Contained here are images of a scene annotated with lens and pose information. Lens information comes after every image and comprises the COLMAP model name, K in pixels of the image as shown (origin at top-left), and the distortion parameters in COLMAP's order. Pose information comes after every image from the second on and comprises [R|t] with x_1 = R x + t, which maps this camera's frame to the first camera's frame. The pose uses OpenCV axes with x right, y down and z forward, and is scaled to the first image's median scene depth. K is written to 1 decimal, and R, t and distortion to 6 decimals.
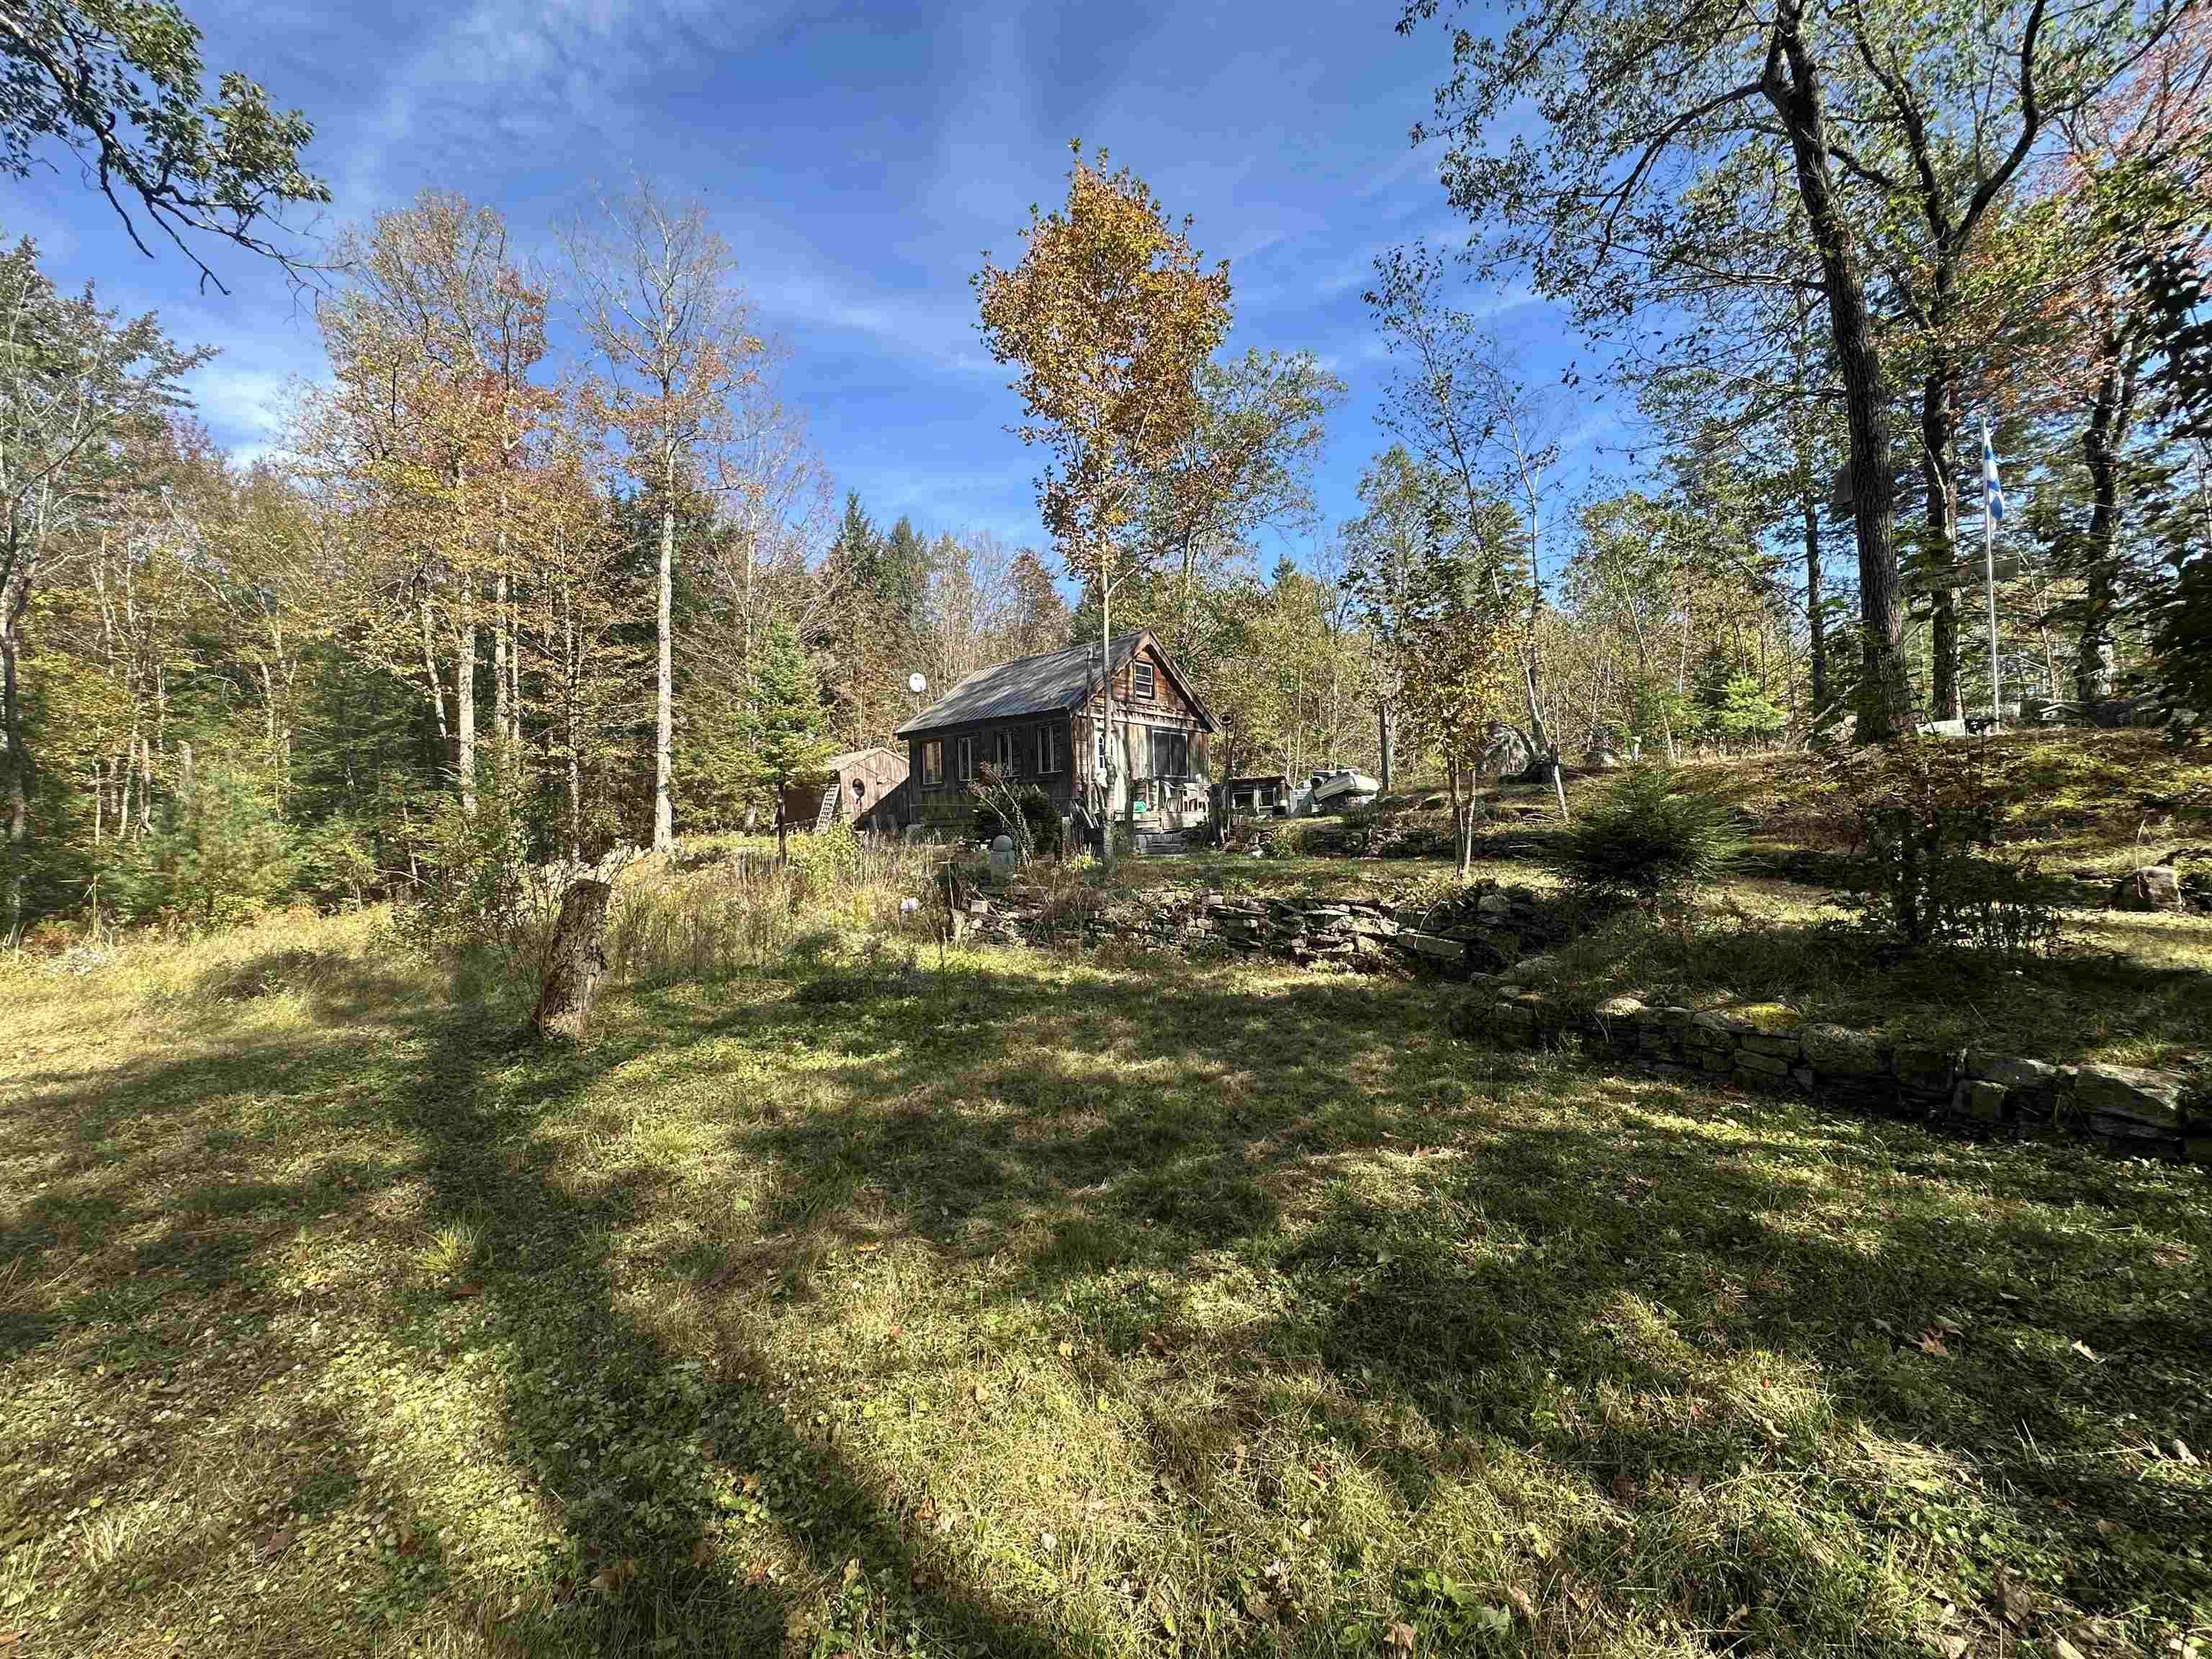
lens RADIAL K [[885.3, 0, 1108.3], [0, 885.3, 833.2], [0, 0, 1]] dist [-0.002729, -0.000408]
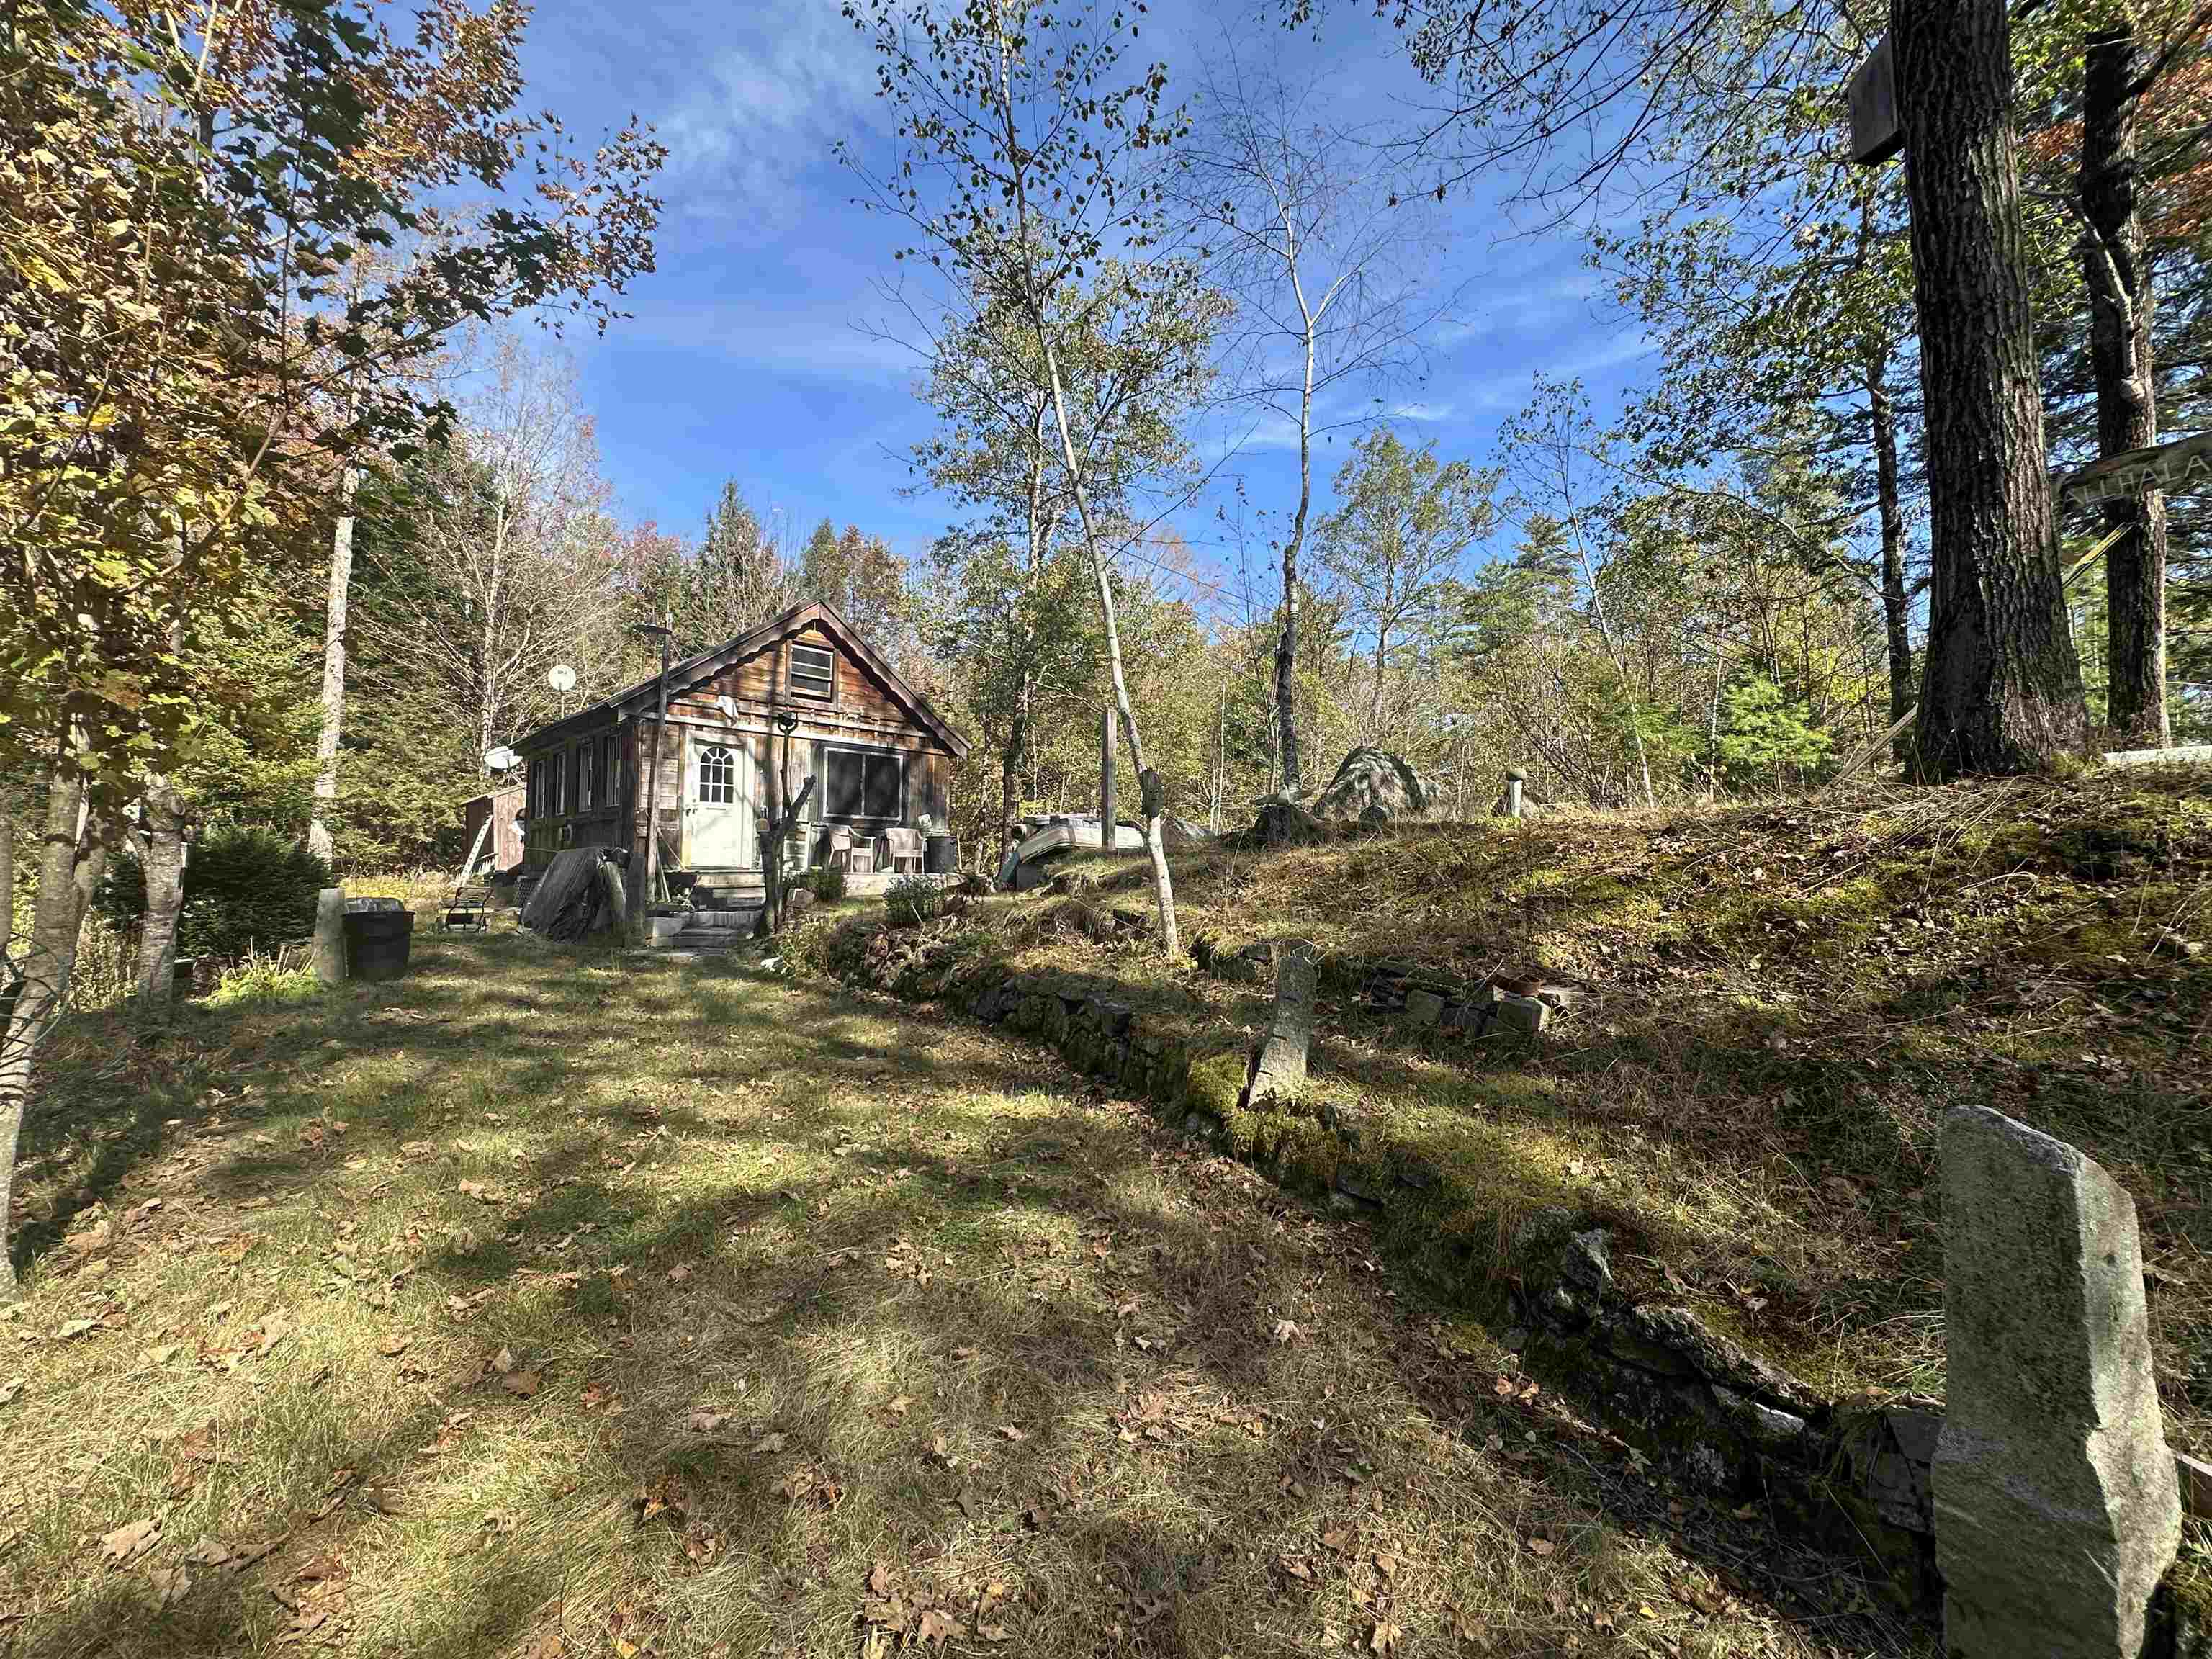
lens RADIAL K [[885.3, 0, 1105.5], [0, 885.3, 828.4], [0, 0, 1]] dist [-0.002729, -0.000408]
pose [[0.996084, 0.029173, -0.083454, 0.320445], [-0.033113, 0.998382, -0.046218, -0.031932], [0.081971, 0.048801, 0.995439, 0.359737]]
